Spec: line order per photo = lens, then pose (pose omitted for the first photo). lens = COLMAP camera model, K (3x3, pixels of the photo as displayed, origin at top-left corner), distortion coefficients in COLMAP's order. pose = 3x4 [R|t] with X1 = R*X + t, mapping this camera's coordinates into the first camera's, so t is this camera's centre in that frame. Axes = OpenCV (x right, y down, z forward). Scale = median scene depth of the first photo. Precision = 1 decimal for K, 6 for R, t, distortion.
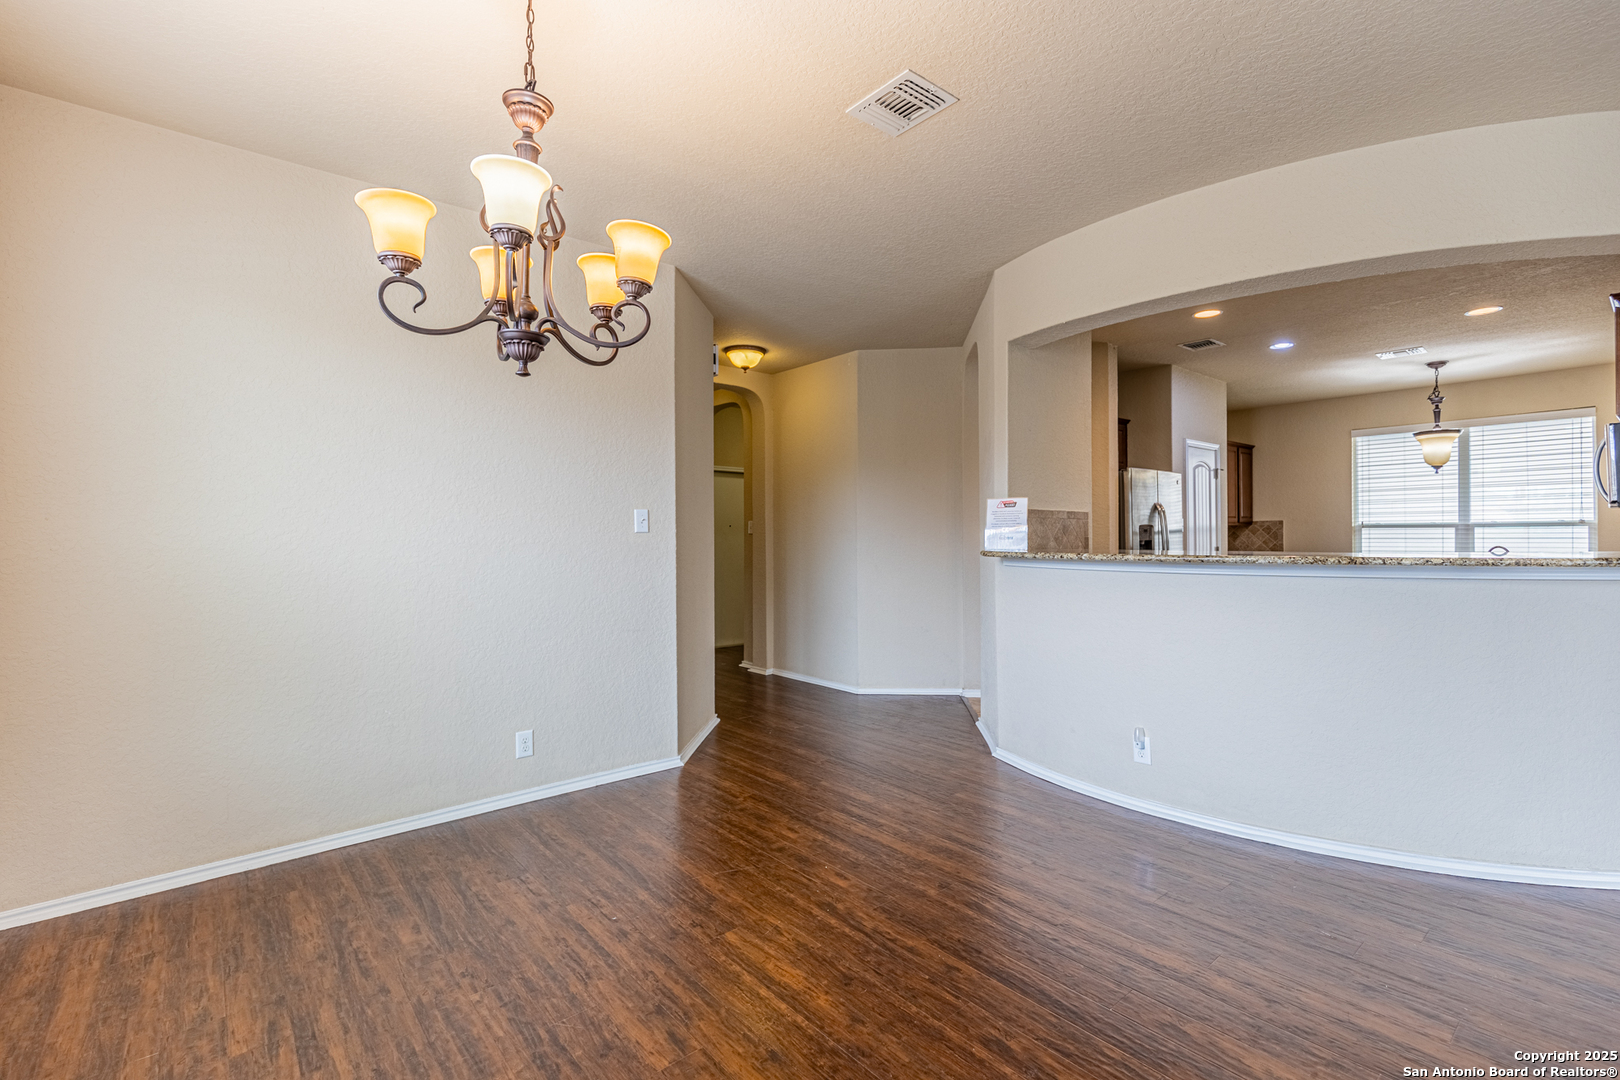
lens RADIAL K [[730.1, 0, 814.8], [0, 730.1, 537.9], [0, 0, 1]] dist [0.008524, -0.001229]
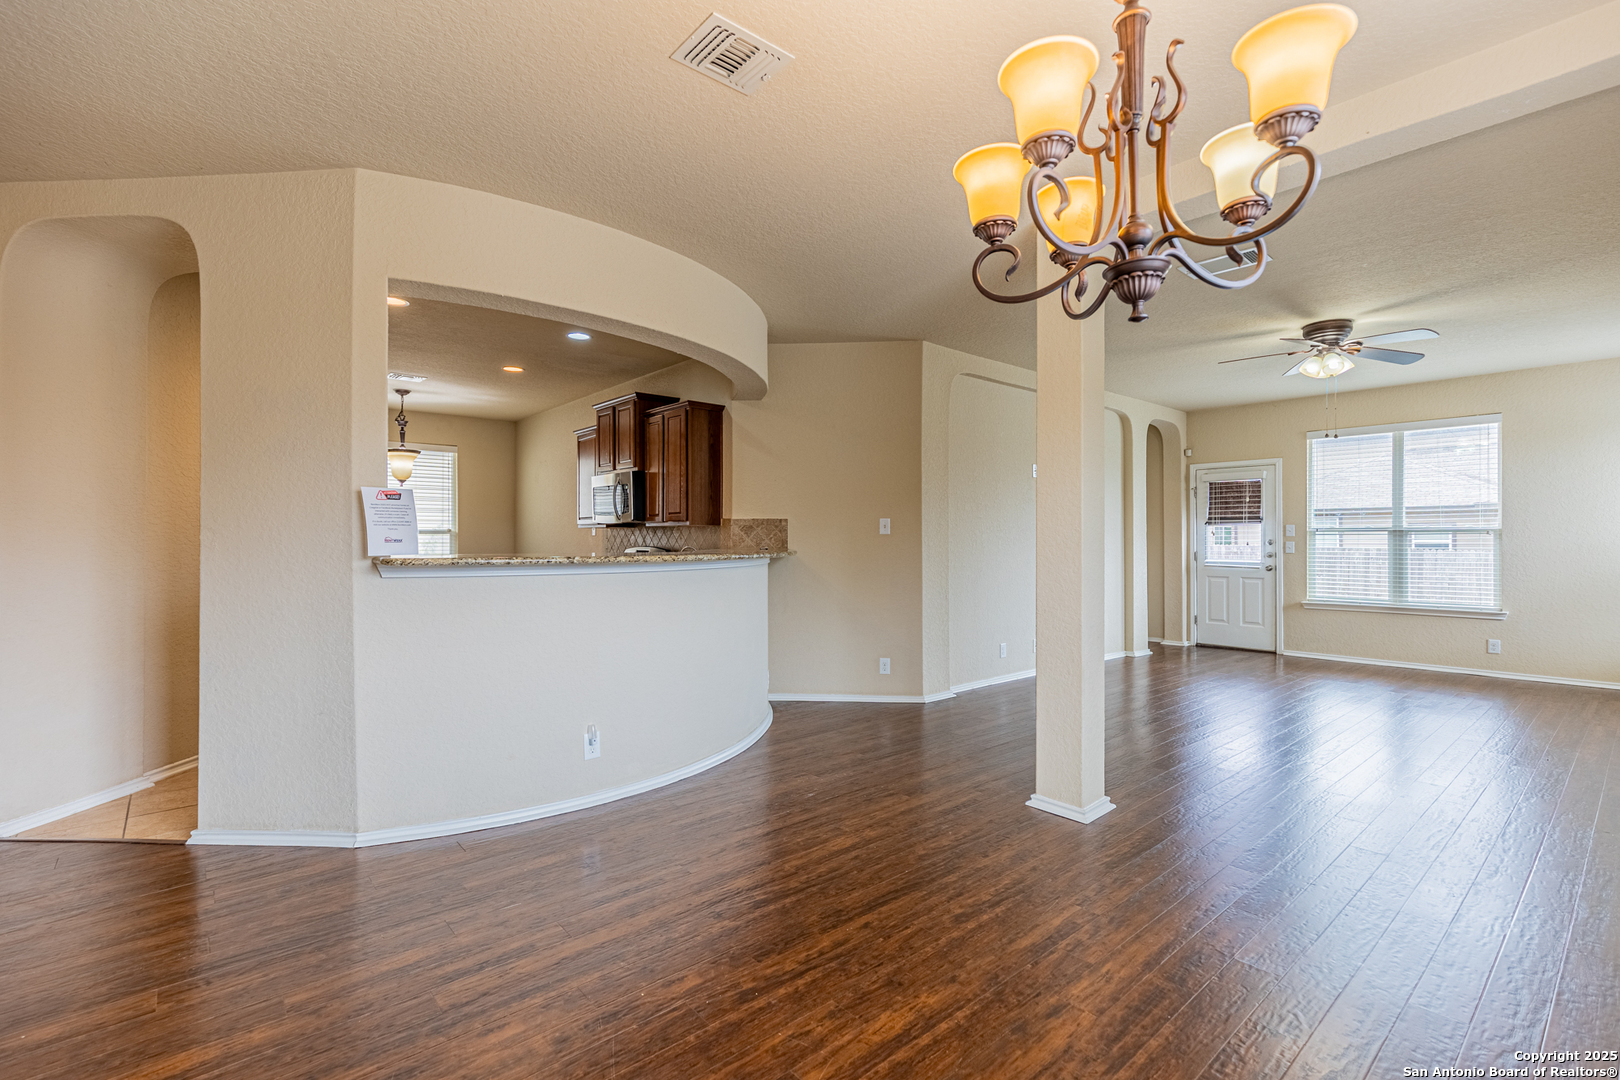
lens RADIAL K [[730.1, 0, 816.8], [0, 730.1, 542.1], [0, 0, 1]] dist [0.008524, -0.001229]
pose [[-0.013746, 0.001418, 0.999905, -0.760478], [0.001060, 0.999998, -0.001404, 0.003981], [-0.999905, 0.001040, -0.013747, 0.894177]]
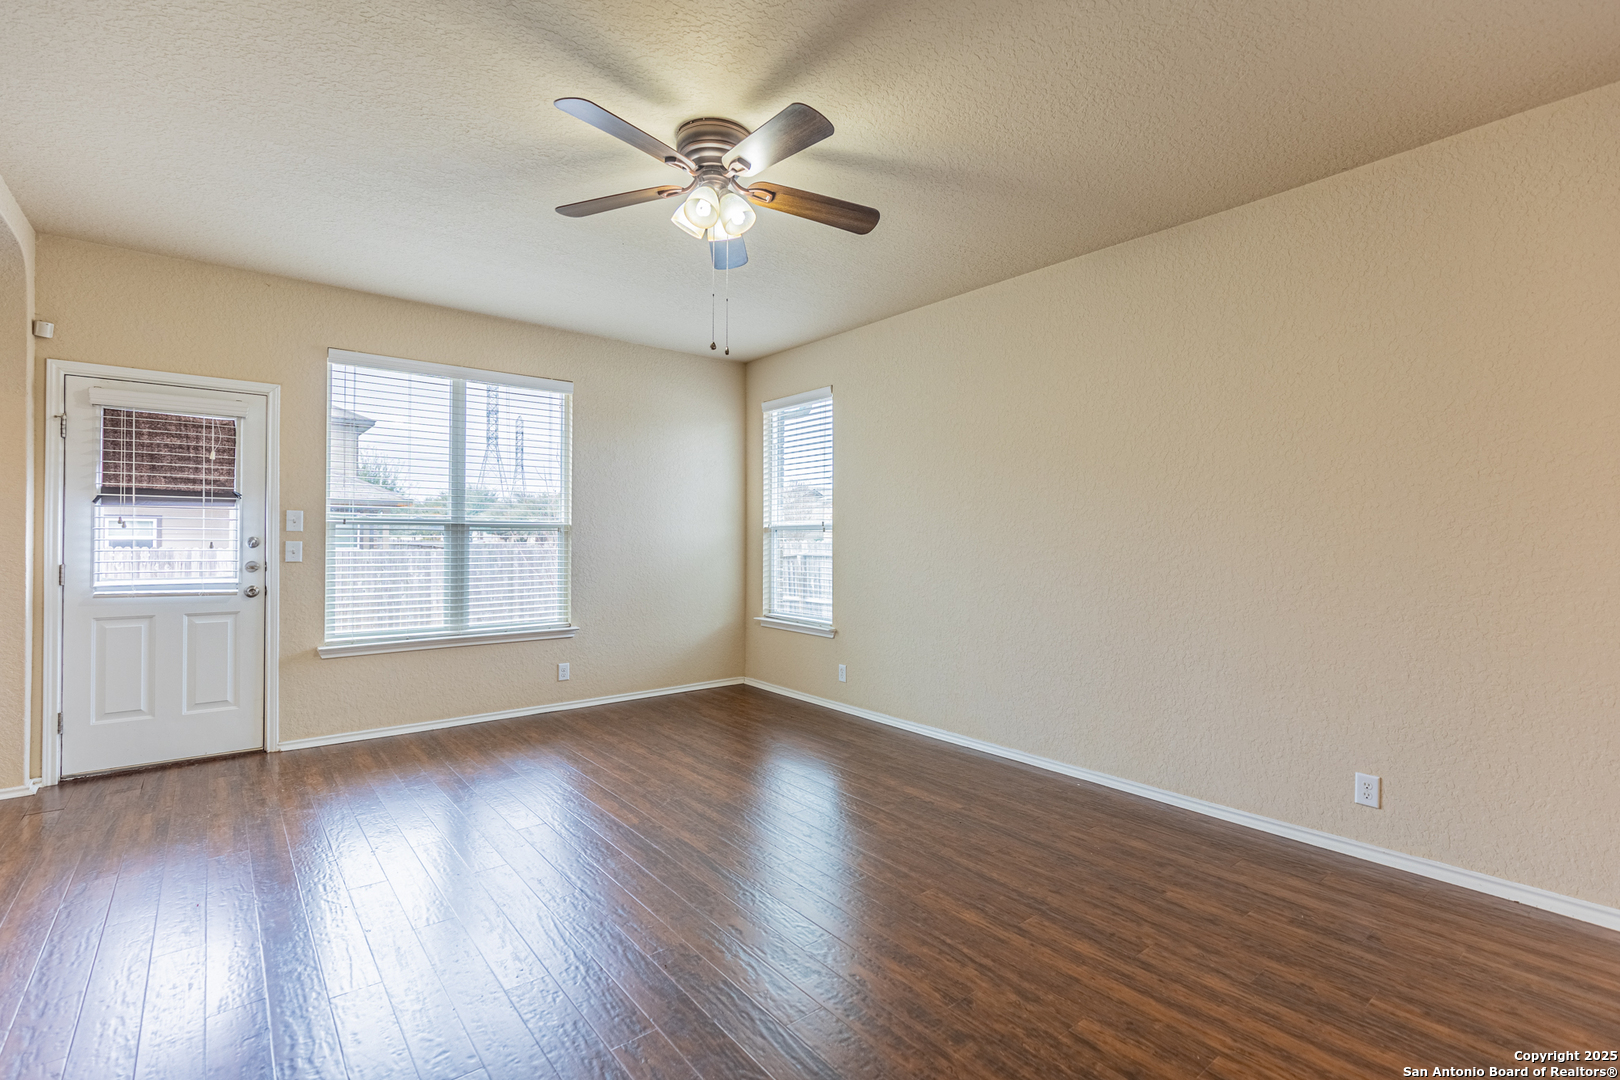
lens RADIAL K [[730.1, 0, 814.4], [0, 730.1, 539.2], [0, 0, 1]] dist [0.008524, -0.001229]
pose [[-0.999899, -0.001624, 0.014128, 1.061087], [-0.001600, 0.999997, 0.001720, -0.008924], [-0.014131, 0.001697, -0.999899, 0.531527]]
